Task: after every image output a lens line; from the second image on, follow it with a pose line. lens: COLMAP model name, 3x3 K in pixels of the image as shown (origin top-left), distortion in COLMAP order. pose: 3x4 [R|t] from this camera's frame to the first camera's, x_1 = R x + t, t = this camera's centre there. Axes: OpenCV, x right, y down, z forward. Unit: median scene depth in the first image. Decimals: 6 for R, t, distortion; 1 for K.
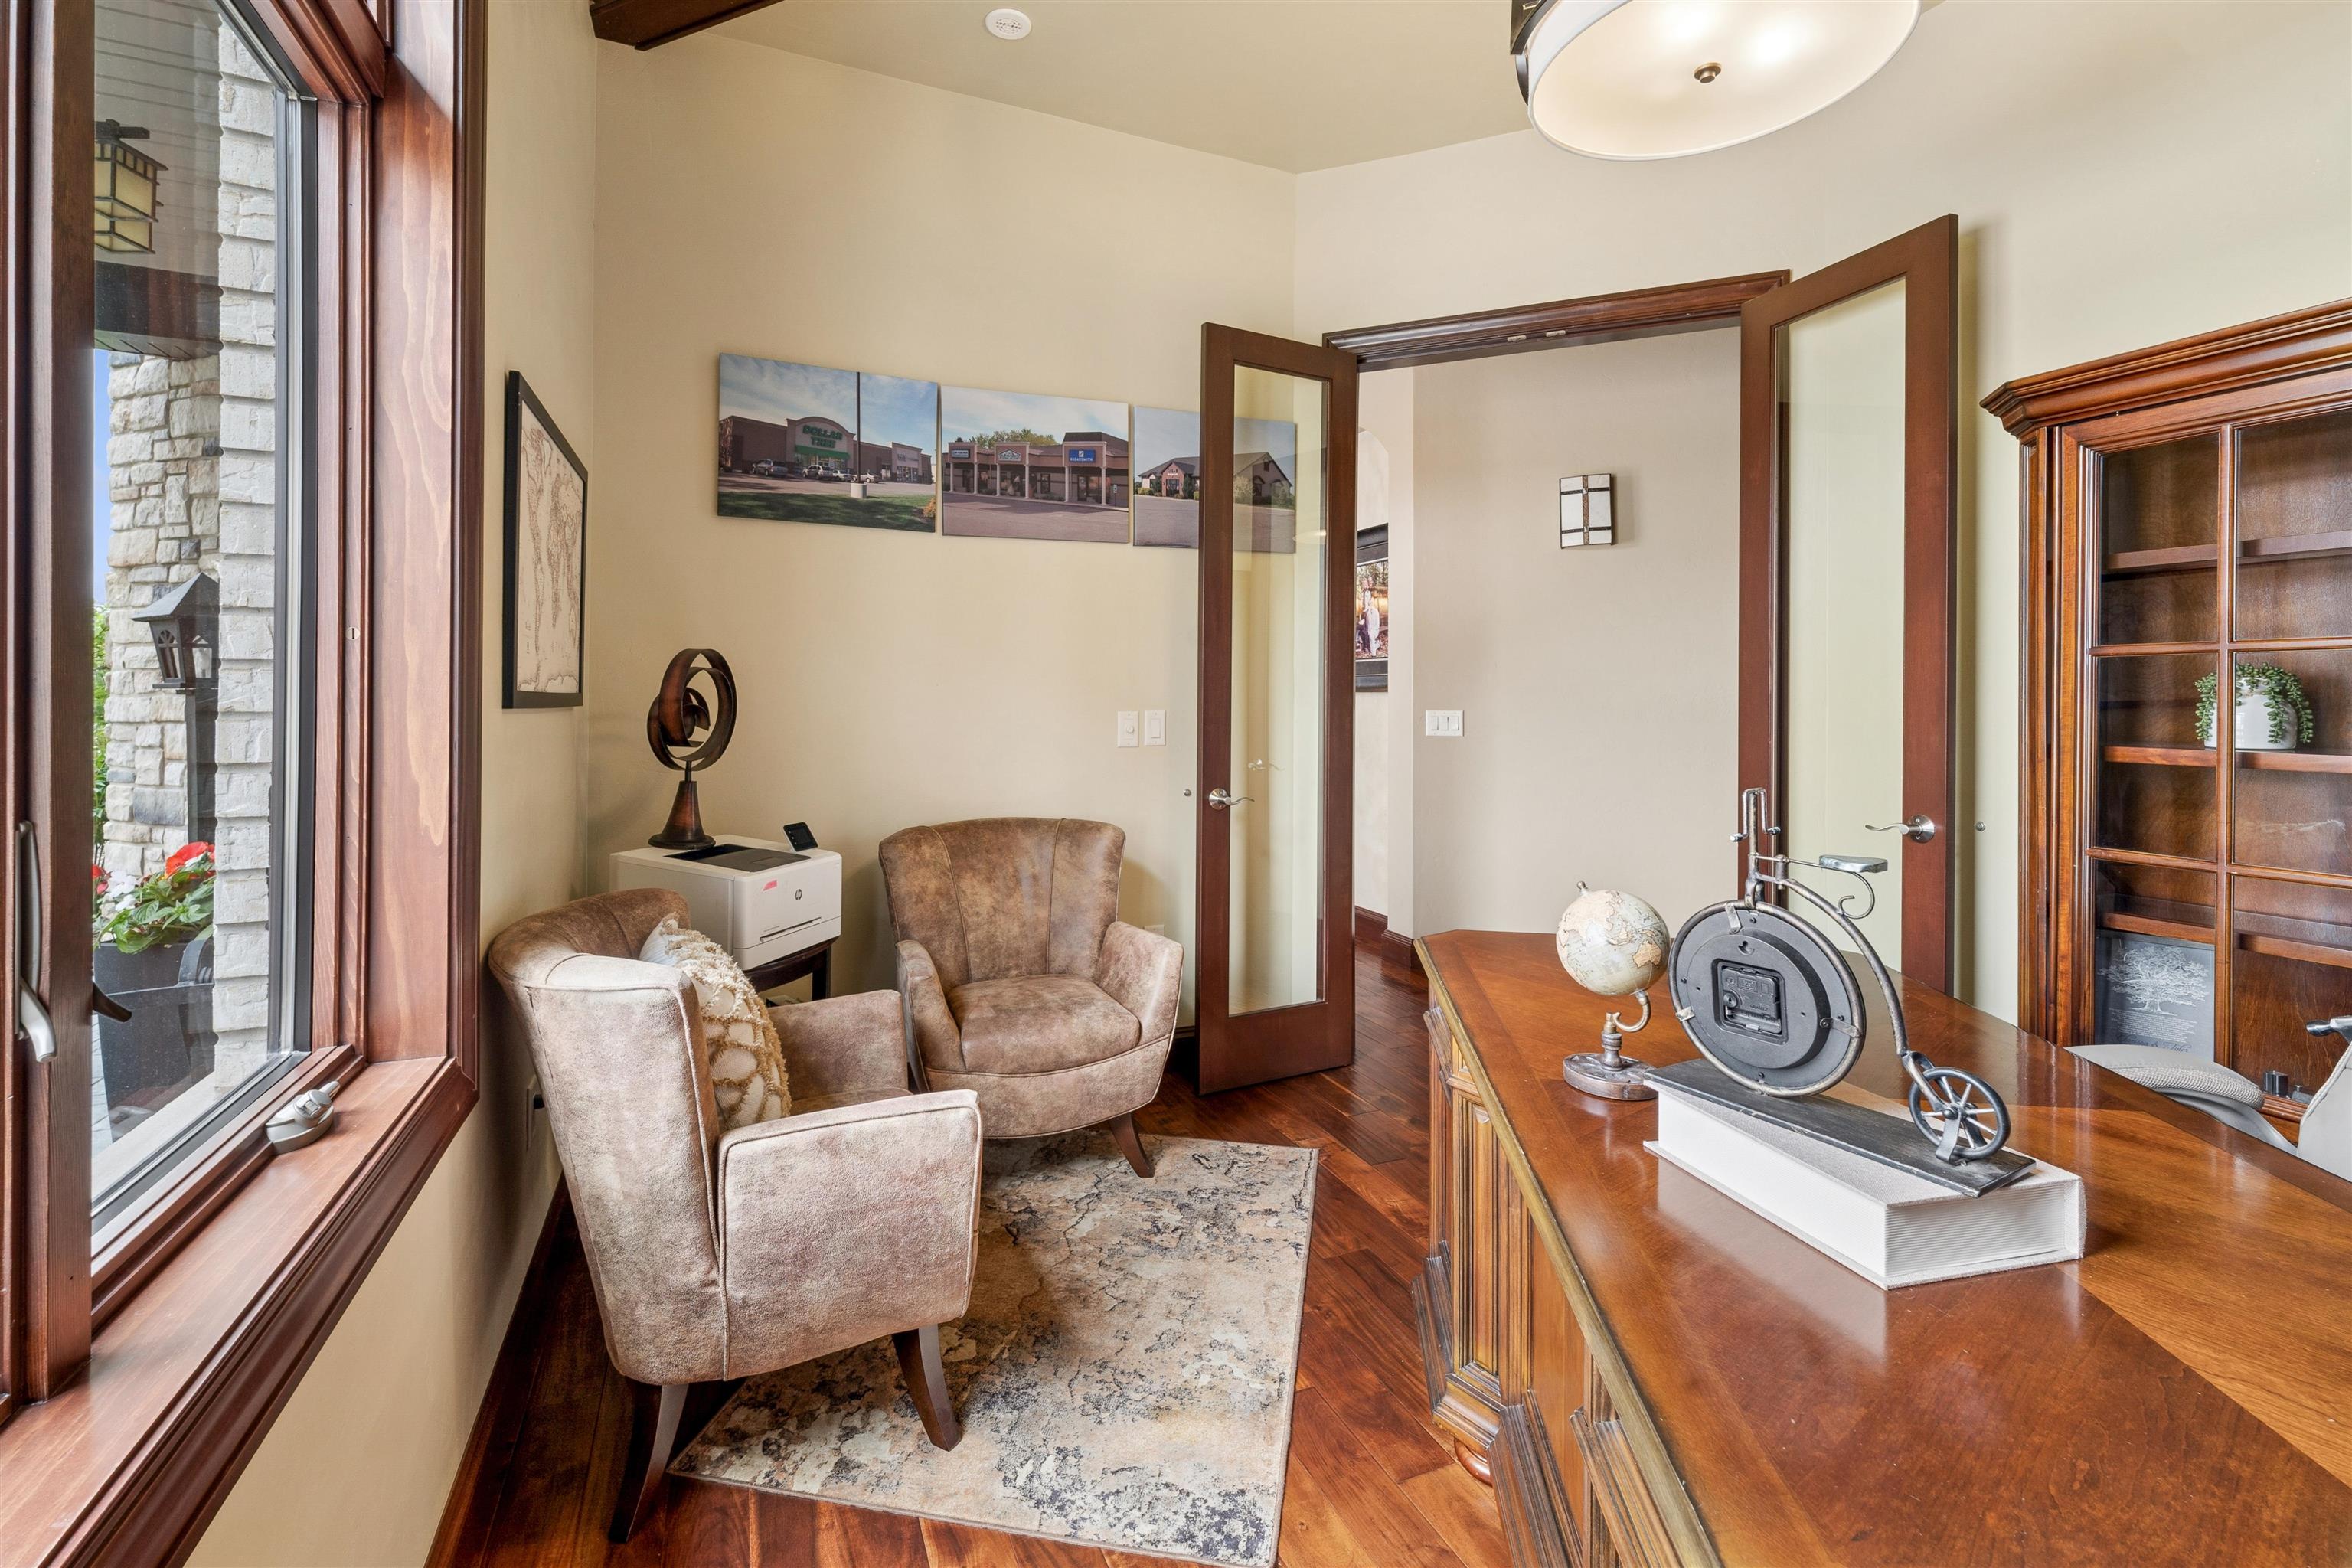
lens RADIAL K [[1021.0, 0, 1170.4], [0, 1021.0, 707.2], [0, 0, 1]] dist [0.004498, 0.000142]
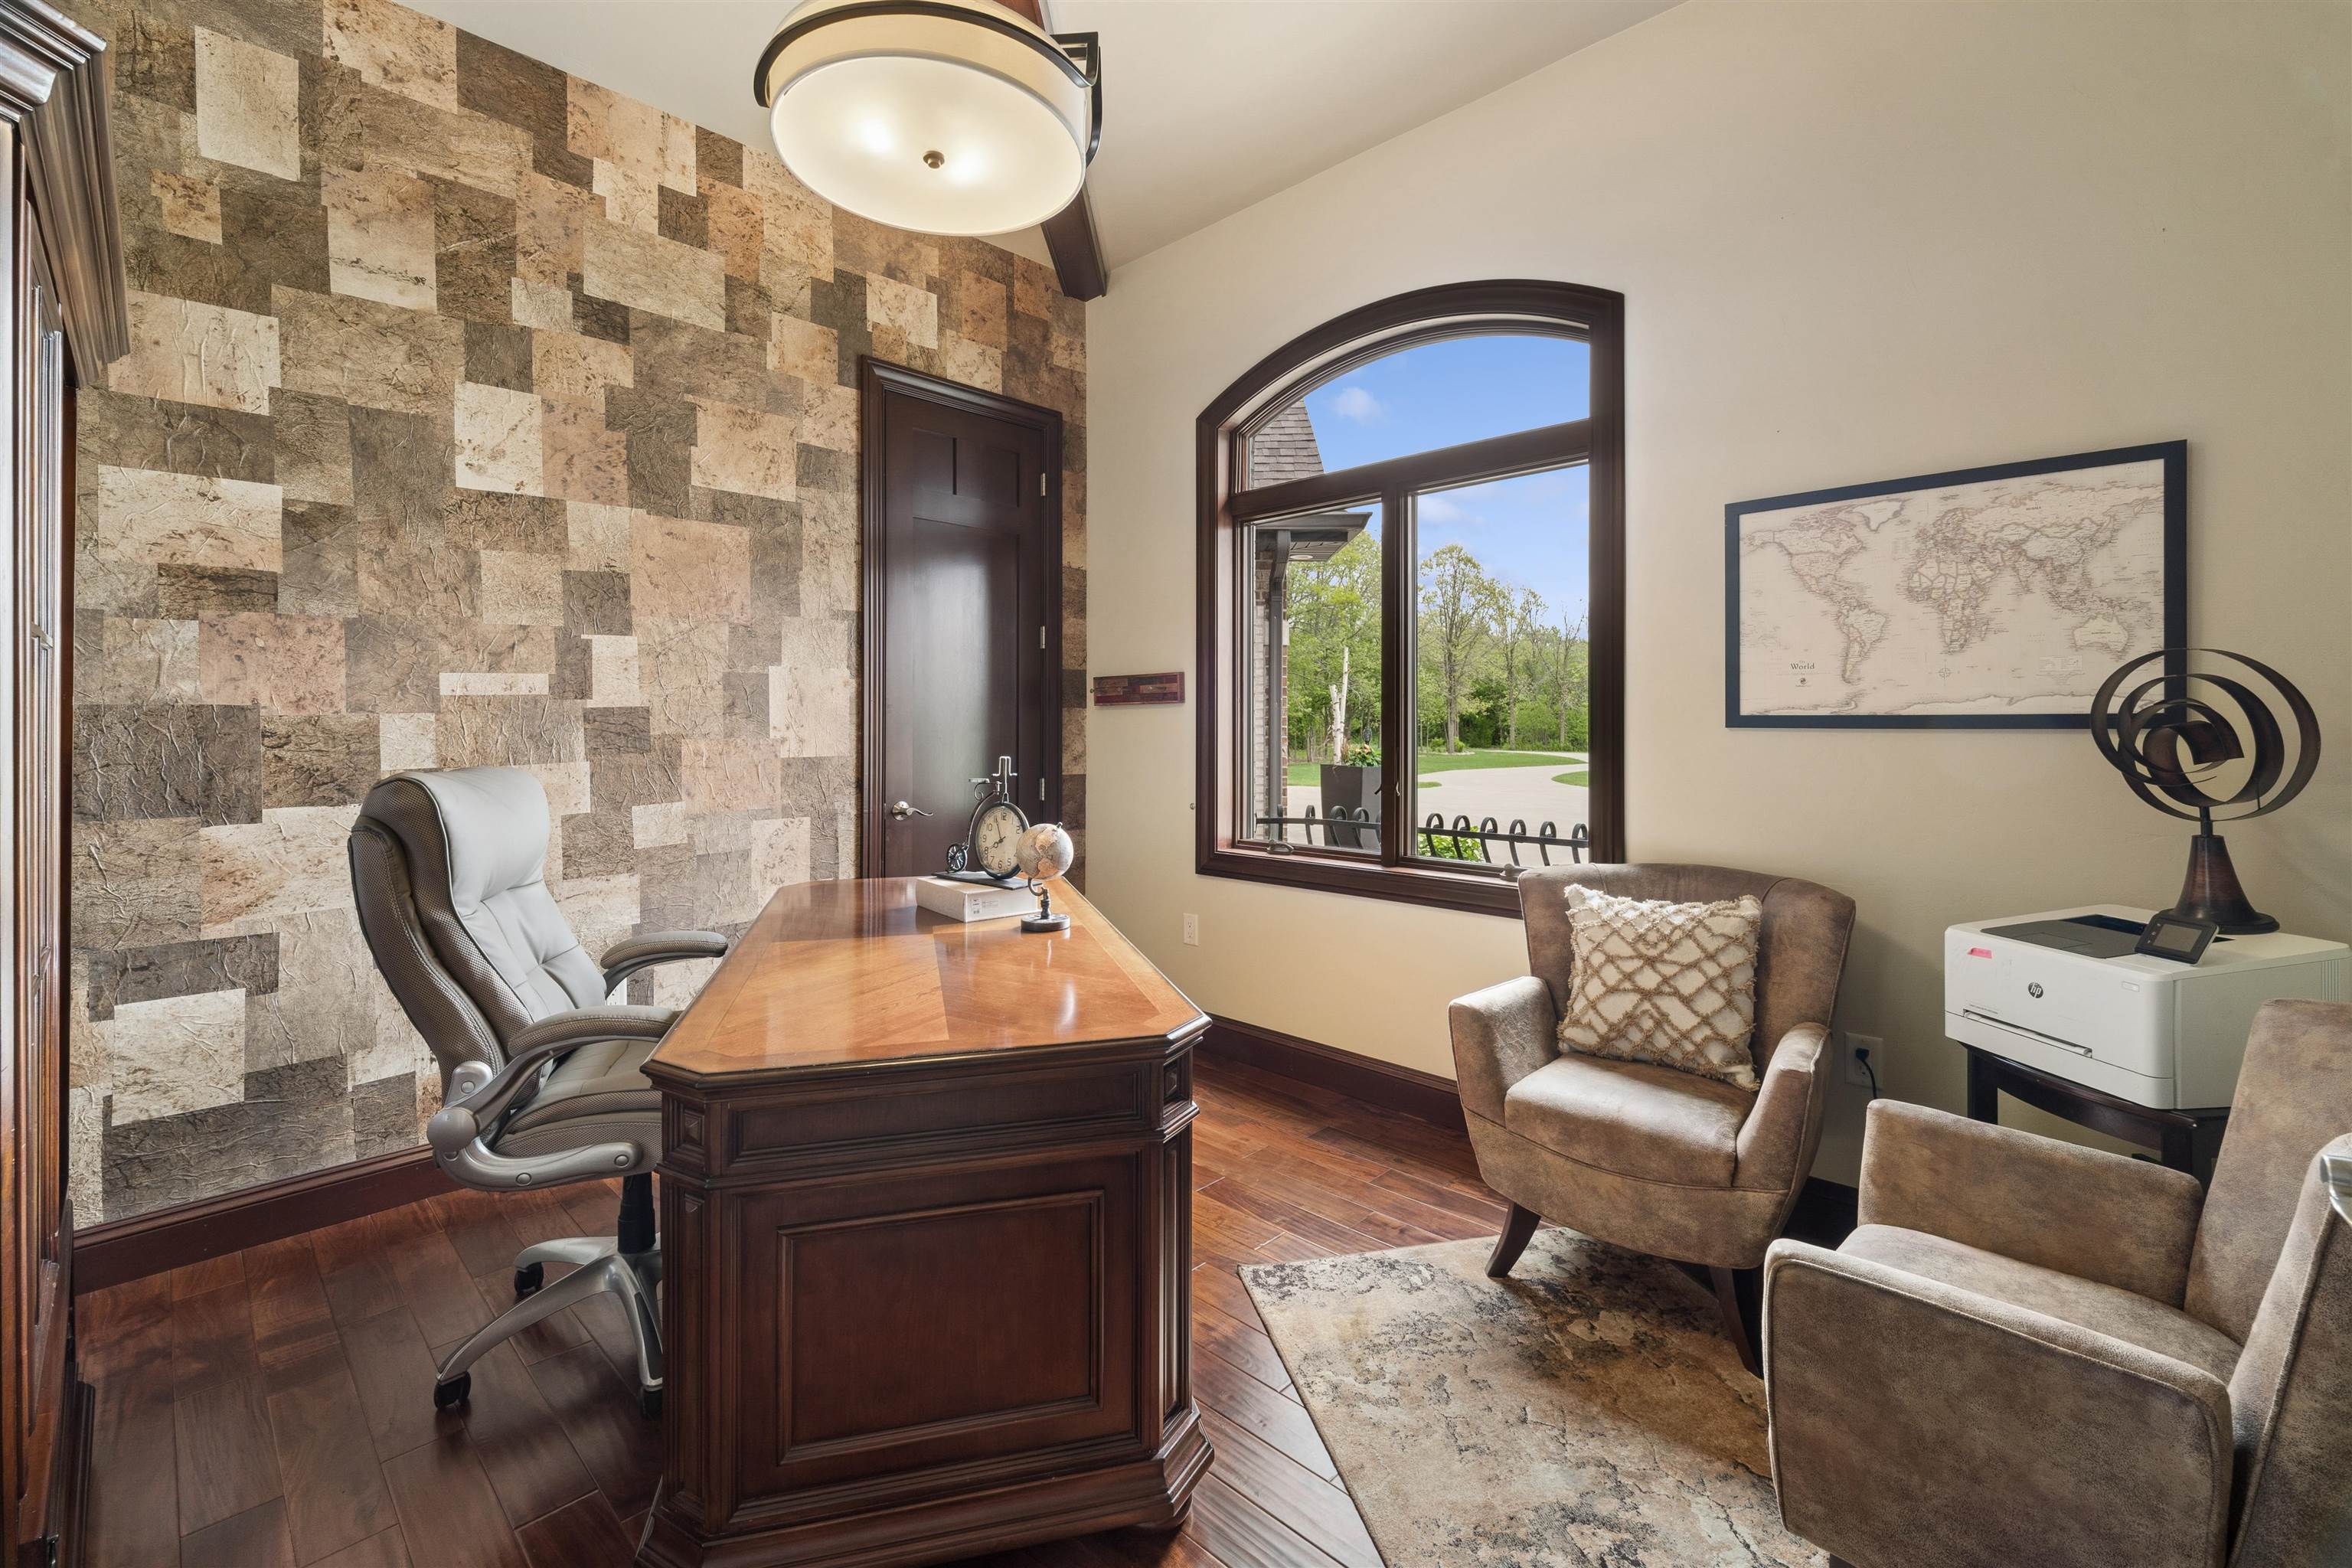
lens RADIAL K [[1006.3, 0, 1161.0], [0, 1006.3, 716.8], [0, 0, 1]] dist [0.000574, 0.000309]
pose [[-0.925181, -0.004504, -0.379499, 0.624365], [-0.005422, 0.999984, 0.001351, -0.009481], [0.379487, 0.003307, -0.925191, 1.857429]]
